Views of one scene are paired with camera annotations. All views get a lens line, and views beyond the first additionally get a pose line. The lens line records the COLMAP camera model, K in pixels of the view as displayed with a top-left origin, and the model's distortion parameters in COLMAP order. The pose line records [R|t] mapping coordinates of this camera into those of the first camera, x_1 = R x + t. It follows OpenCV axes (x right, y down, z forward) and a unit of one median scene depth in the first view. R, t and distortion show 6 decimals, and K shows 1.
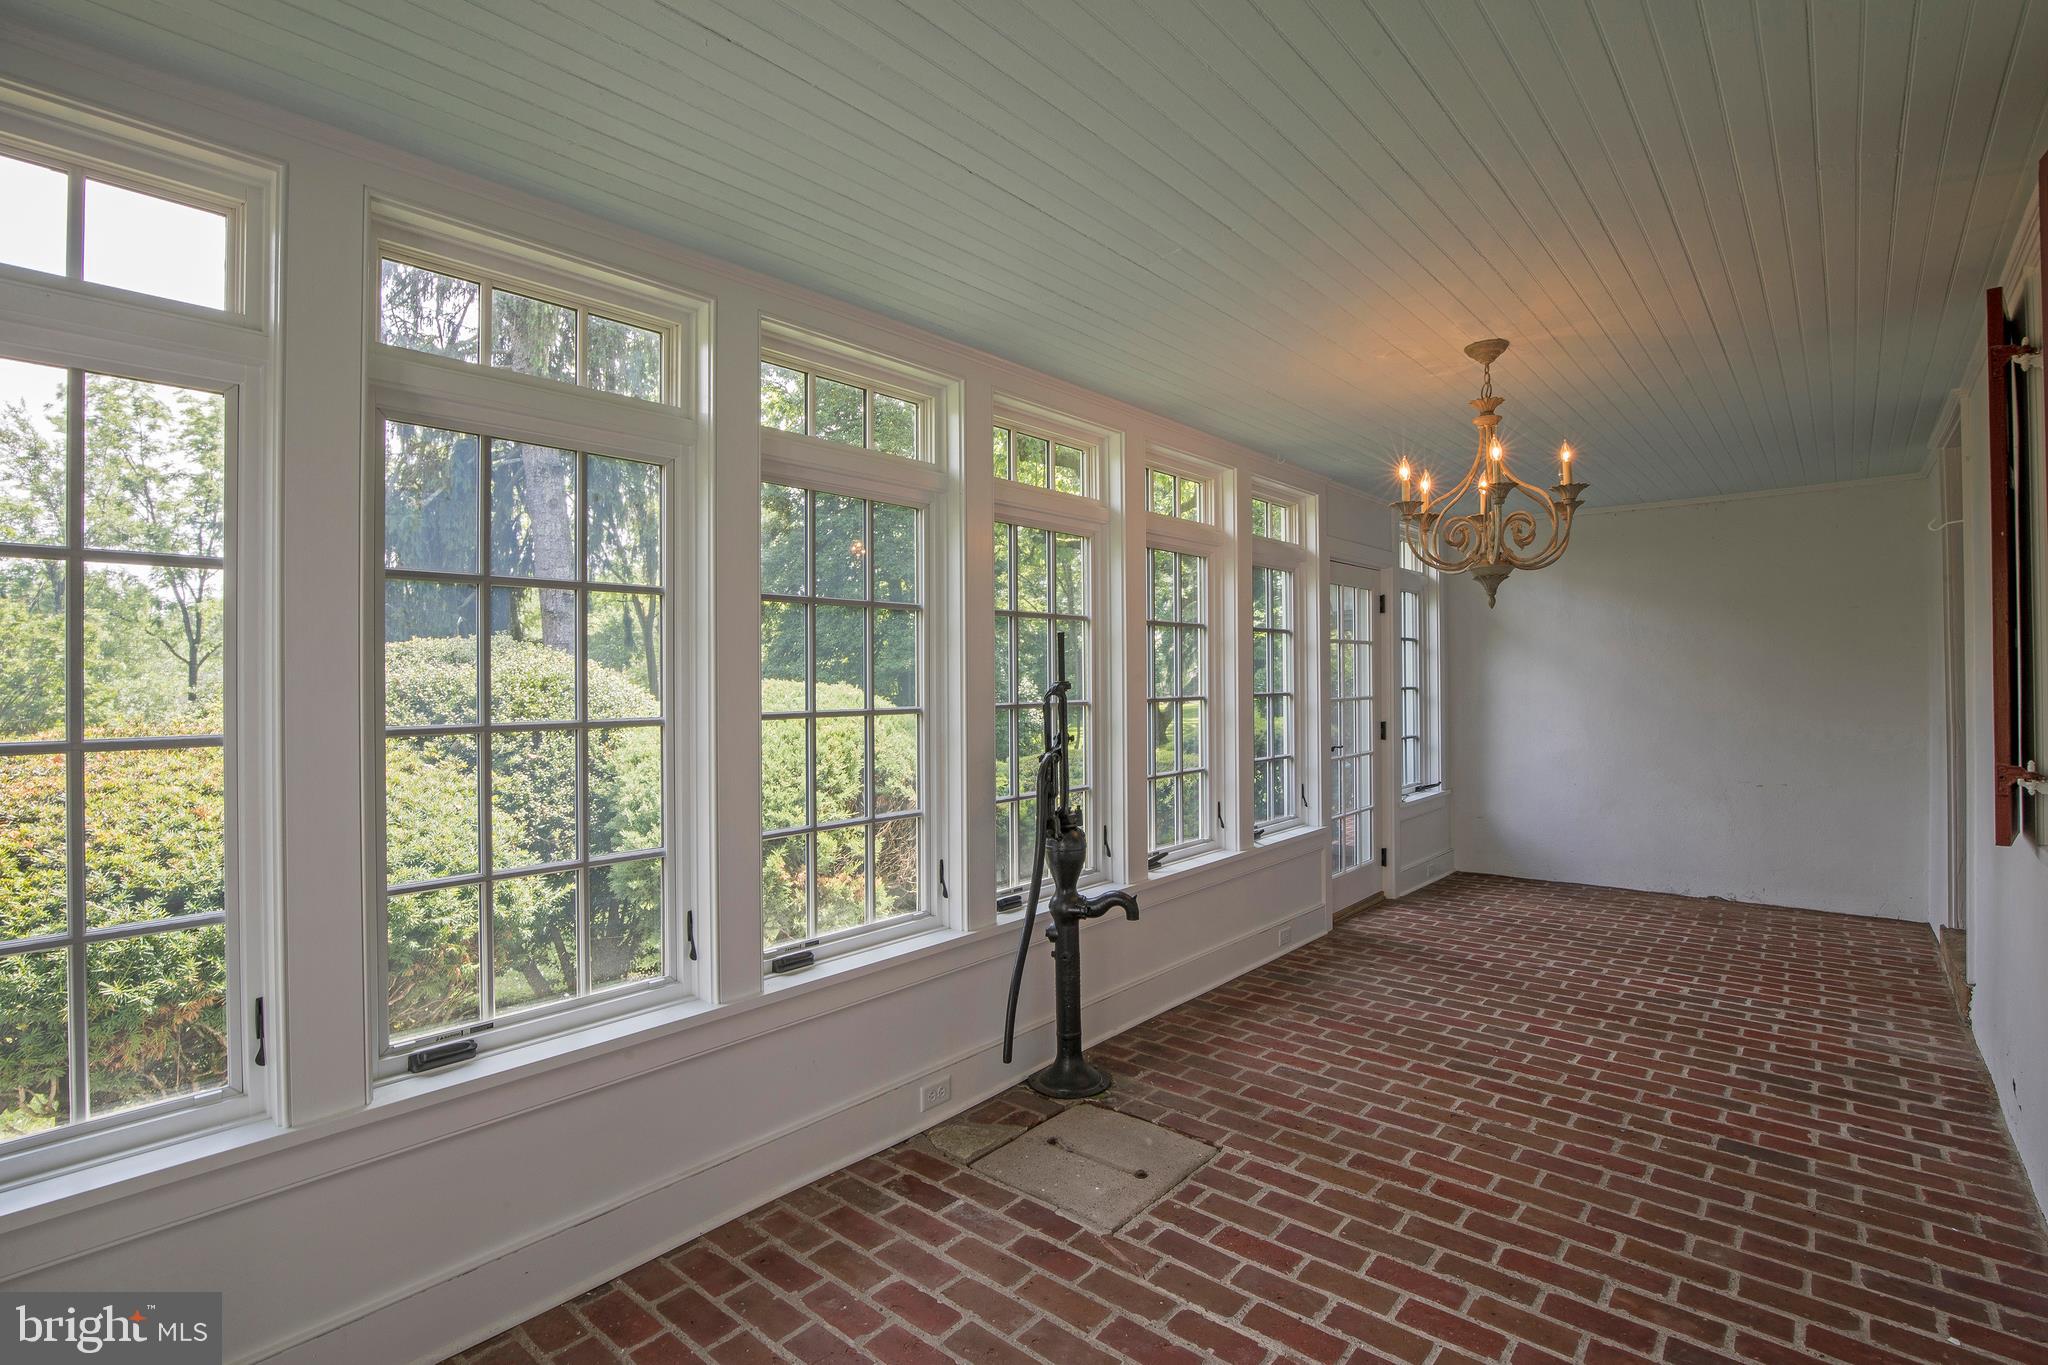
lens RADIAL K [[951.4, 0, 1018.2], [0, 951.4, 686.6], [0, 0, 1]] dist [-0.026118, 0.000736]
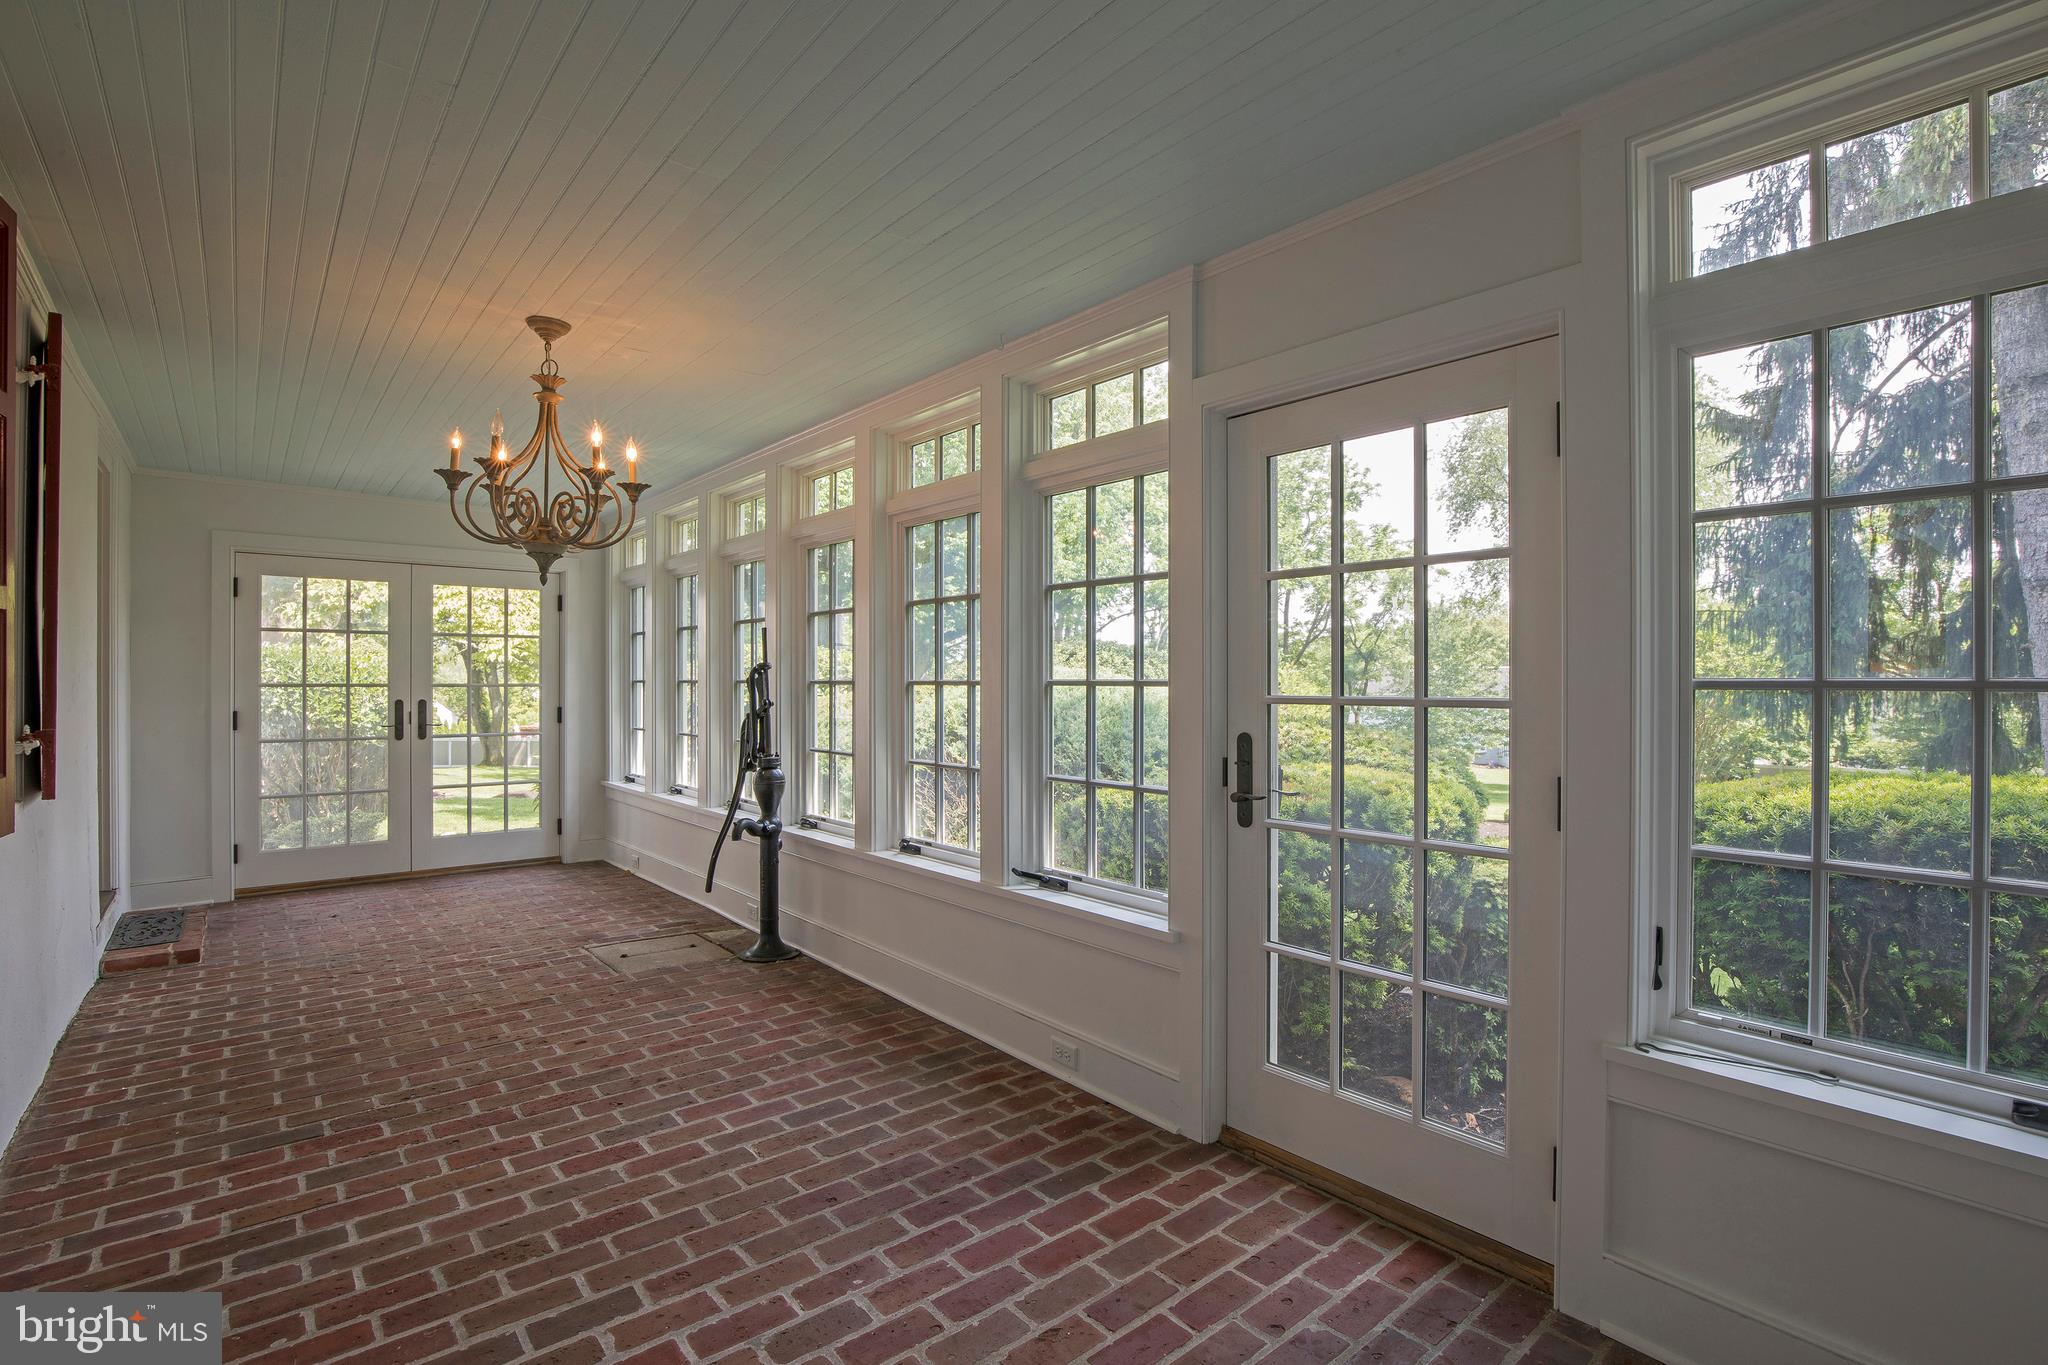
lens RADIAL K [[980.5, 0, 1018.8], [0, 980.5, 674.4], [0, 0, 1]] dist [0.001689, 0.000403]
pose [[-0.172050, 0.005433, -0.985073, 1.181485], [-0.000130, 0.999985, 0.005538, 0.006595], [0.985088, 0.001081, -0.172047, 1.367857]]
